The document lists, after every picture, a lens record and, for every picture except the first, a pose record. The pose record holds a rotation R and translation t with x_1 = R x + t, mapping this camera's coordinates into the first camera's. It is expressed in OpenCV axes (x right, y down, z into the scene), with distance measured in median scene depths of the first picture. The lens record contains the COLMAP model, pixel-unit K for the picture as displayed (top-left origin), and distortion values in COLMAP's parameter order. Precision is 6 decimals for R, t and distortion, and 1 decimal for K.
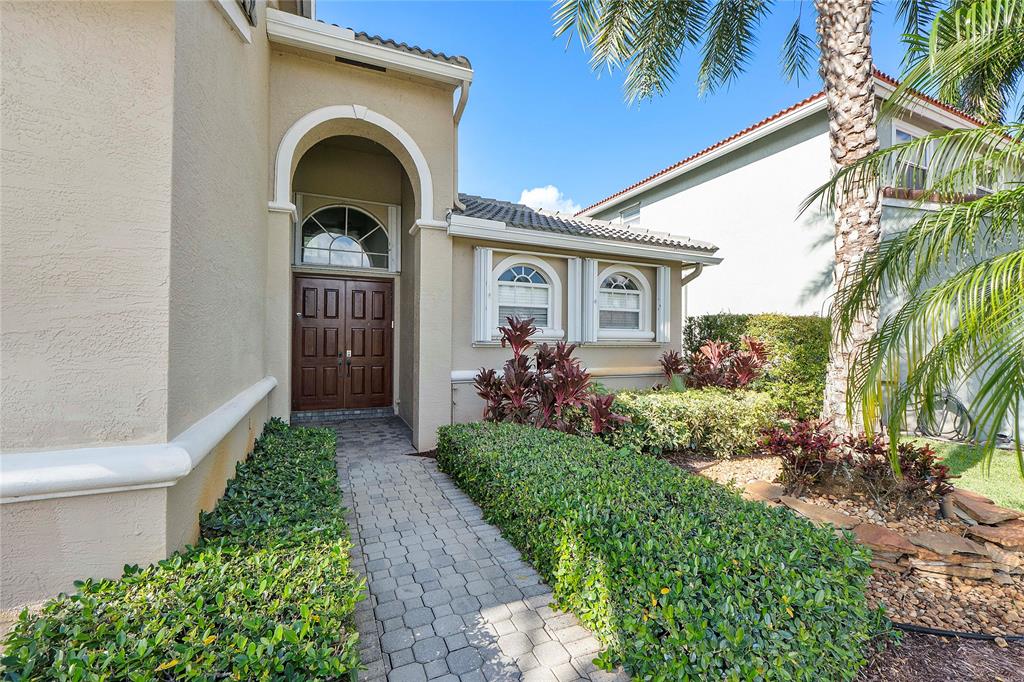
lens RADIAL K [[437.8, 0, 512.6], [0, 437.8, 345.0], [0, 0, 1]] dist [-0.008998, 0.000740]
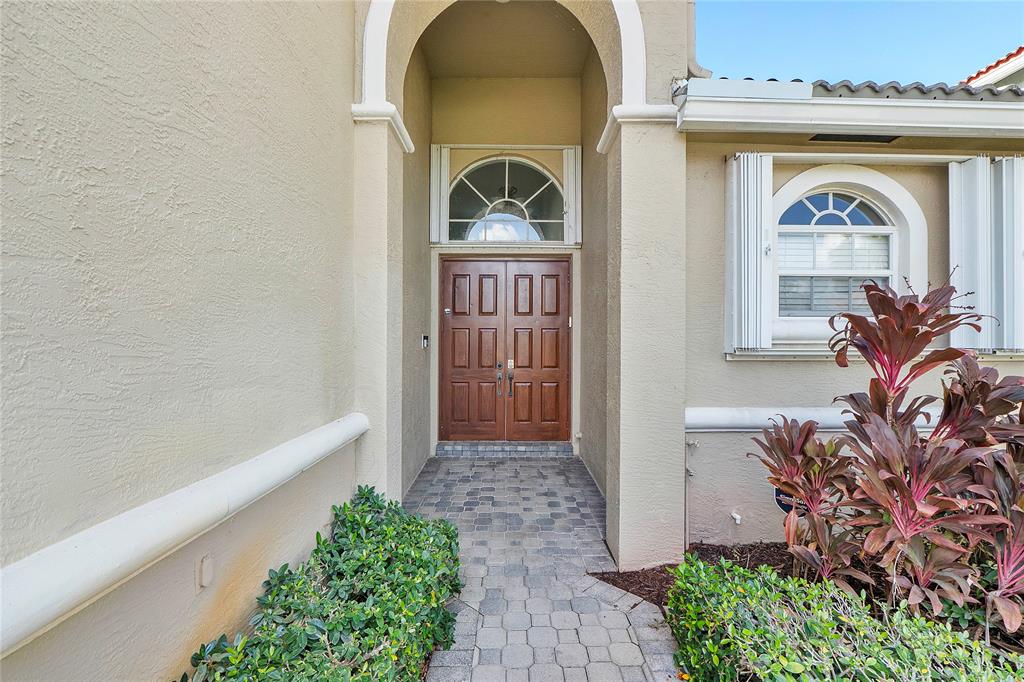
lens RADIAL K [[437.8, 0, 511.9], [0, 437.8, 343.8], [0, 0, 1]] dist [-0.008998, 0.000740]
pose [[0.919078, -0.005840, -0.394032, -0.092959], [0.003522, 0.999972, -0.006606, -0.008655], [0.394060, 0.004683, 0.919073, 0.351208]]
